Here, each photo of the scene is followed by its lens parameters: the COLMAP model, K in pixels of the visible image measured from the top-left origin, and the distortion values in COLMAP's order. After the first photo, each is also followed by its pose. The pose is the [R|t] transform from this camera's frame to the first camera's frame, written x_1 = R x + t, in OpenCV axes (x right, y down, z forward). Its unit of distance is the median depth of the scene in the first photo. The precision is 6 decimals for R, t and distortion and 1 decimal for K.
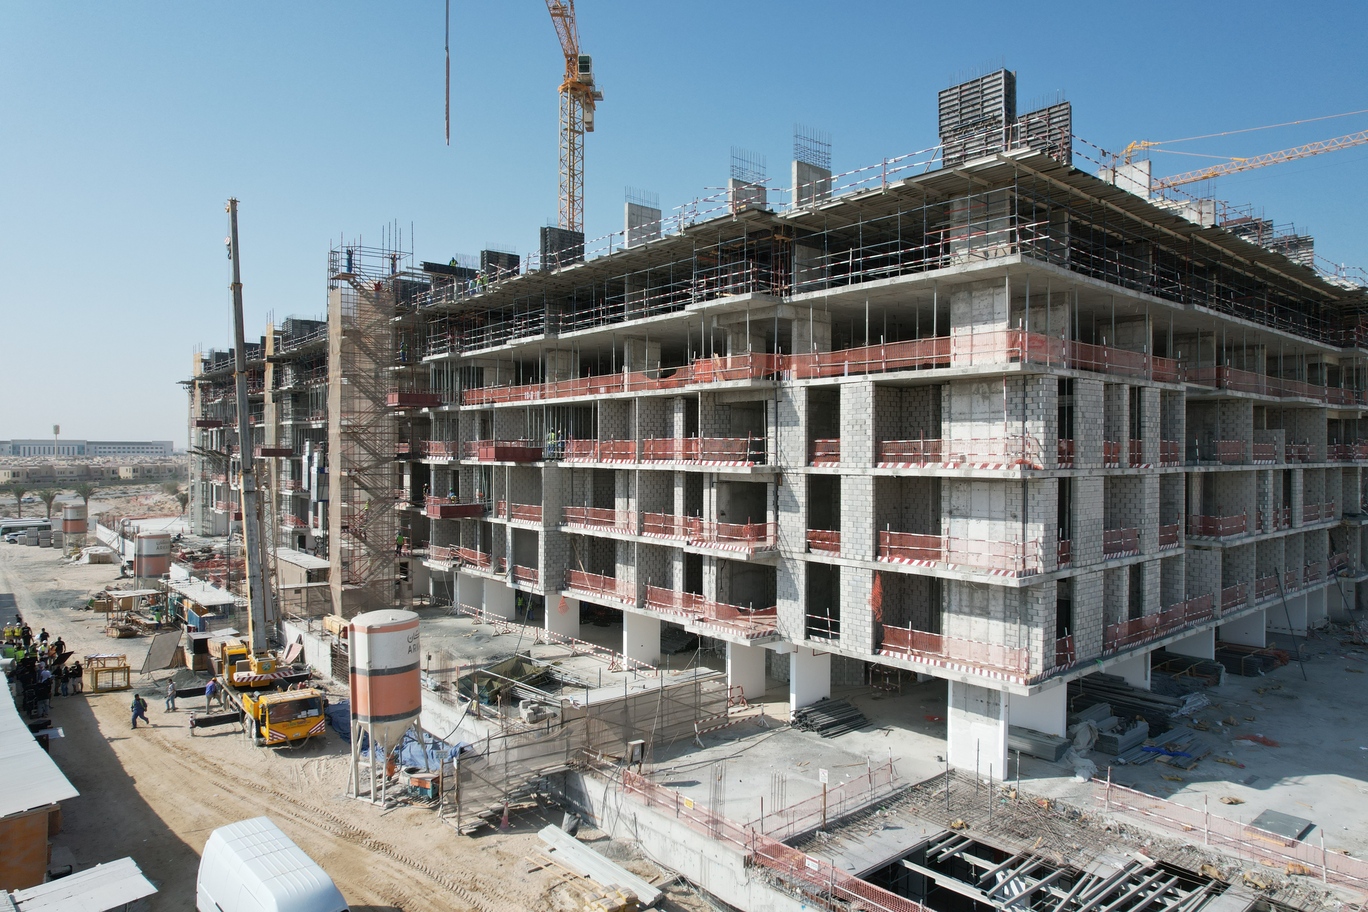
lens RADIAL K [[873.5, 0, 691.4], [0, 873.5, 451.8], [0, 0, 1]] dist [-0.075758, 0.067572]
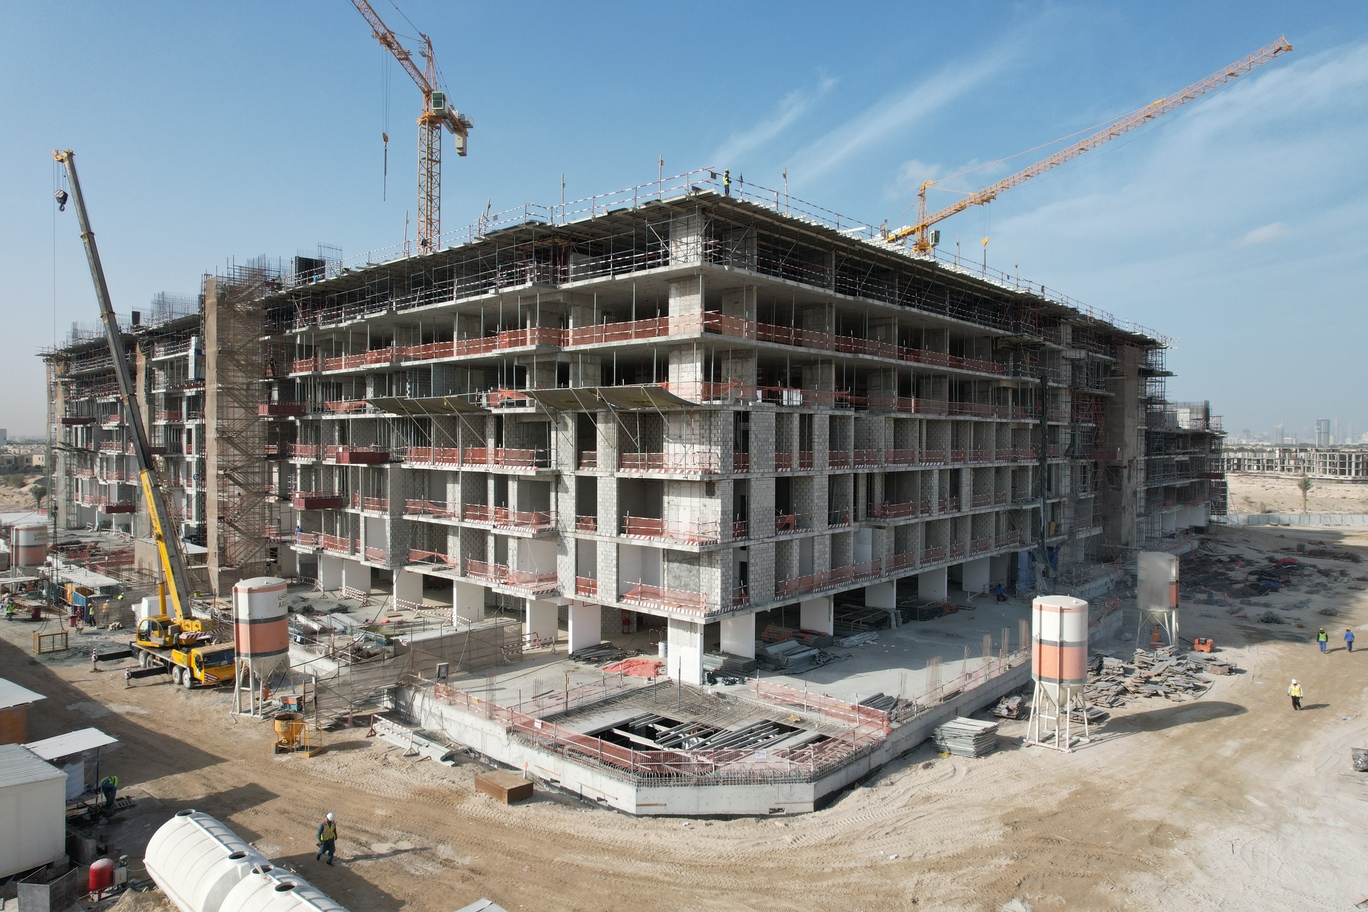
lens RADIAL K [[873.5, 0, 689.9], [0, 873.5, 452.0], [0, 0, 1]] dist [-0.075758, 0.067572]
pose [[0.991237, -0.000472, 0.132095, 0.123212], [-0.001310, 0.999909, 0.013398, -0.029903], [-0.132089, -0.013453, 0.991147, -0.386032]]
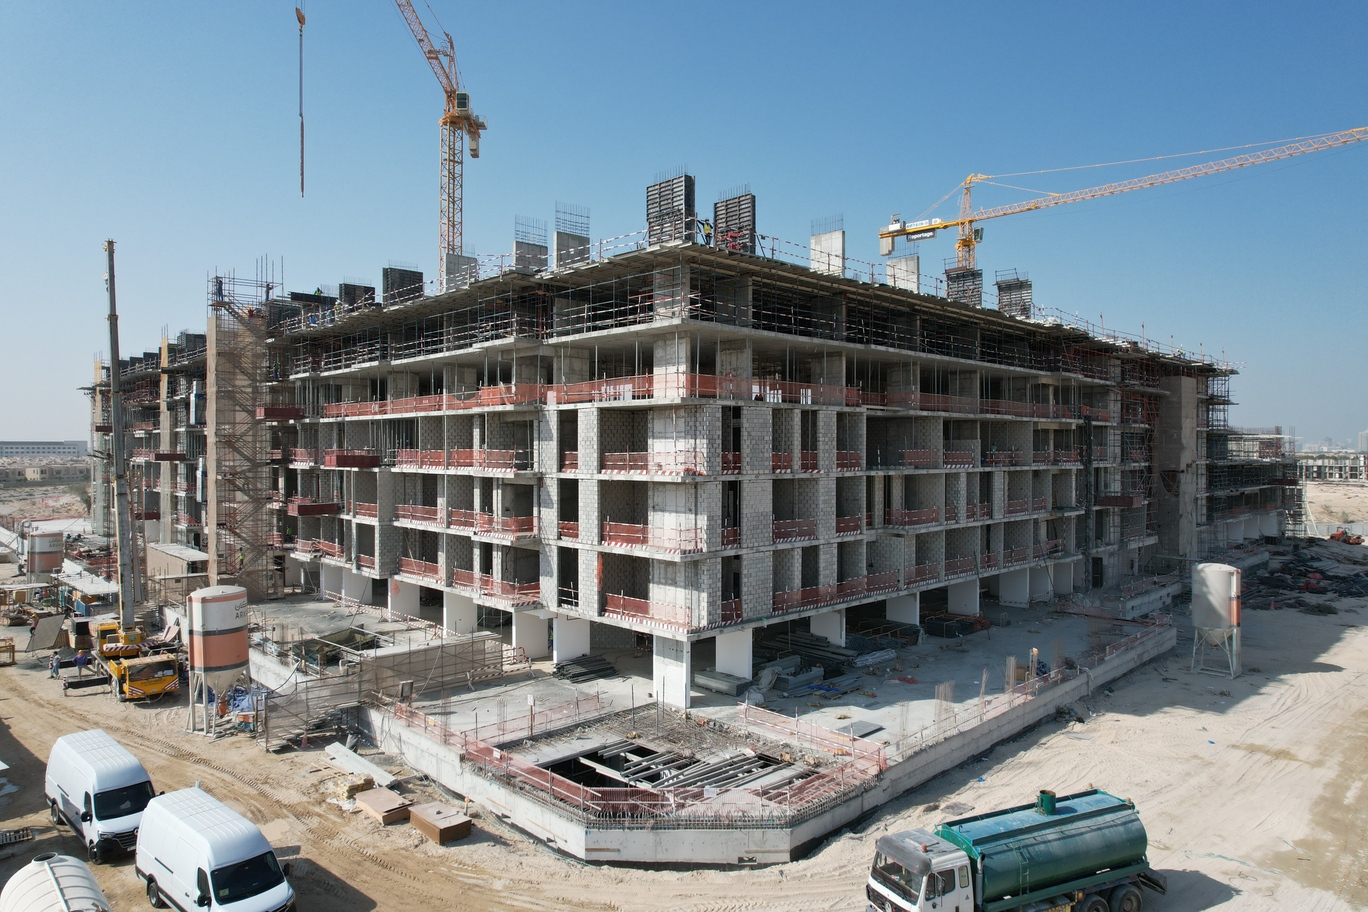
lens RADIAL K [[873.5, 0, 691.3], [0, 873.5, 451.0], [0, 0, 1]] dist [-0.075758, 0.067572]
pose [[0.997597, -0.002285, 0.069247, 0.229417], [0.002223, 0.999997, 0.000967, -0.014951], [-0.069249, -0.000810, 0.997599, -0.283901]]
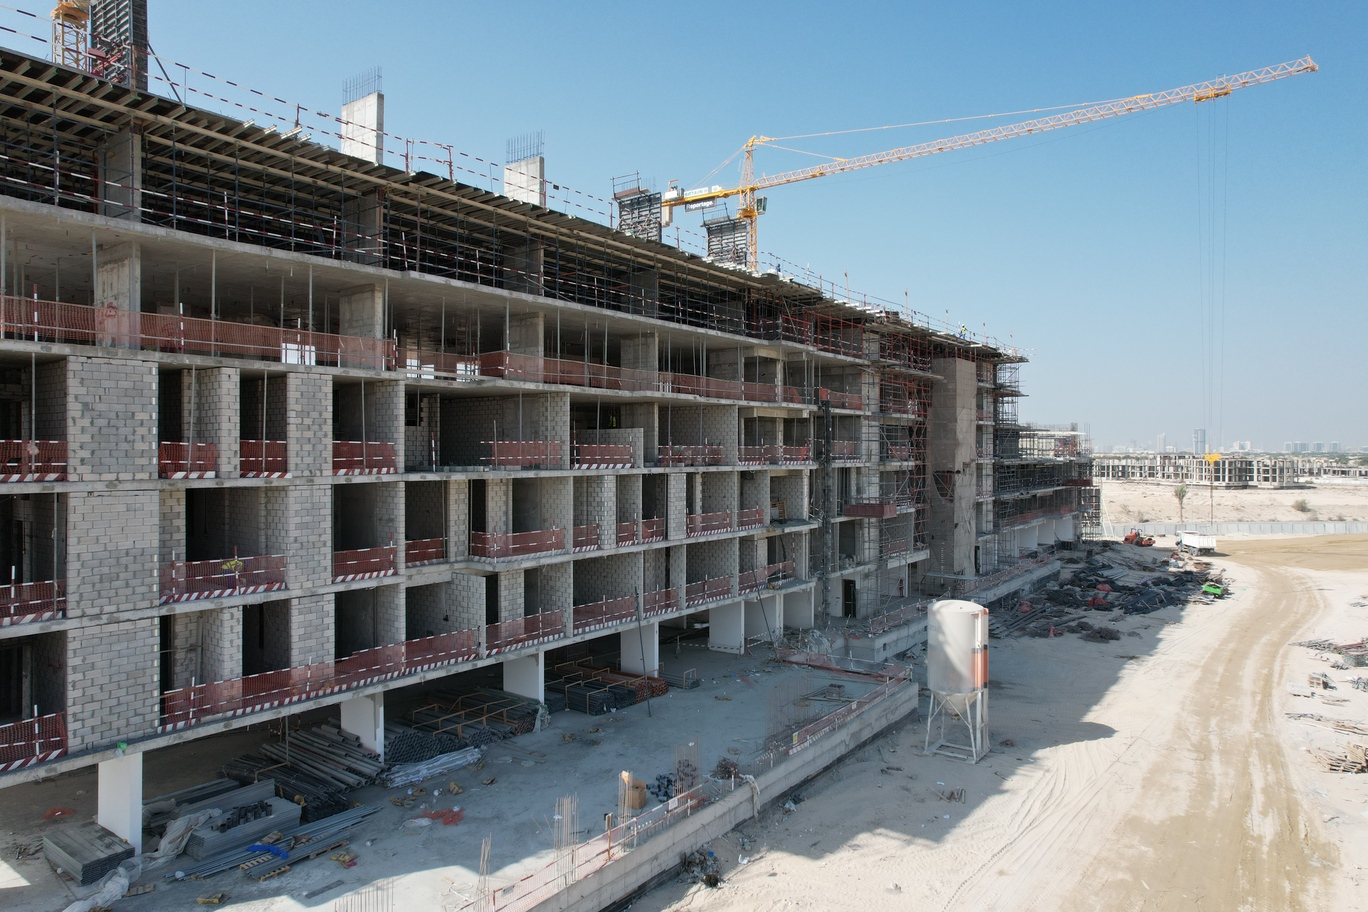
lens RADIAL K [[873.5, 0, 689.6], [0, 873.5, 452.7], [0, 0, 1]] dist [-0.075758, 0.067572]
pose [[0.972942, -0.002435, 0.231037, 0.658701], [0.002014, 0.999996, 0.002057, -0.003896], [-0.231041, -0.001536, 0.972943, 0.154832]]
